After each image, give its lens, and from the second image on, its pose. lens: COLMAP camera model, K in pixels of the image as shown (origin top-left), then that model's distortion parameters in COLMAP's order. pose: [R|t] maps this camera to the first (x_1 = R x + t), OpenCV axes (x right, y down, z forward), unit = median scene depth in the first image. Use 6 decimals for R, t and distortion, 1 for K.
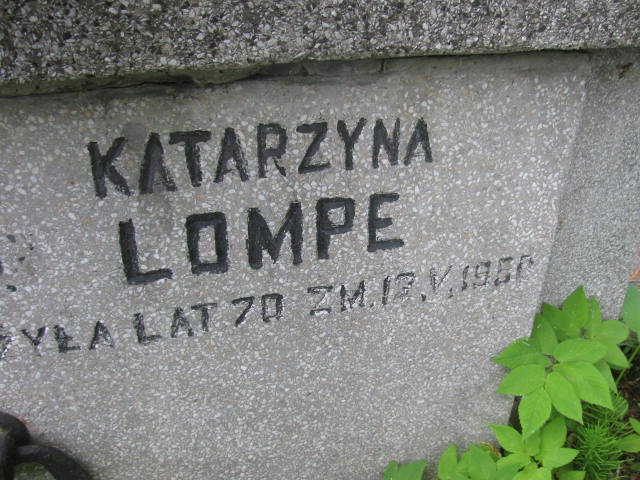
lens RADIAL K [[655.7, 0, 319.5], [0, 655.7, 241.8], [0, 0, 1]] dist [-0.140605, 0.000000]
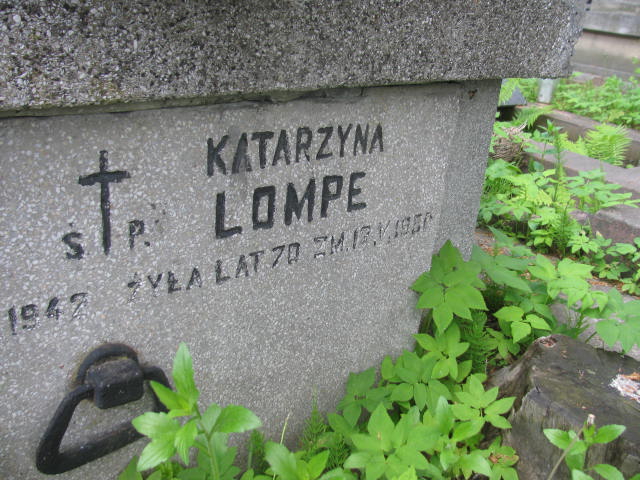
lens RADIAL K [[655.7, 0, 319.2], [0, 655.7, 238.1], [0, 0, 1]] dist [-0.140605, 0.000000]
pose [[0.930600, -0.086051, 0.355779, -0.585493], [0.115633, 0.991312, -0.062692, 0.178594], [-0.347293, 0.099481, 0.932465, -0.445817]]
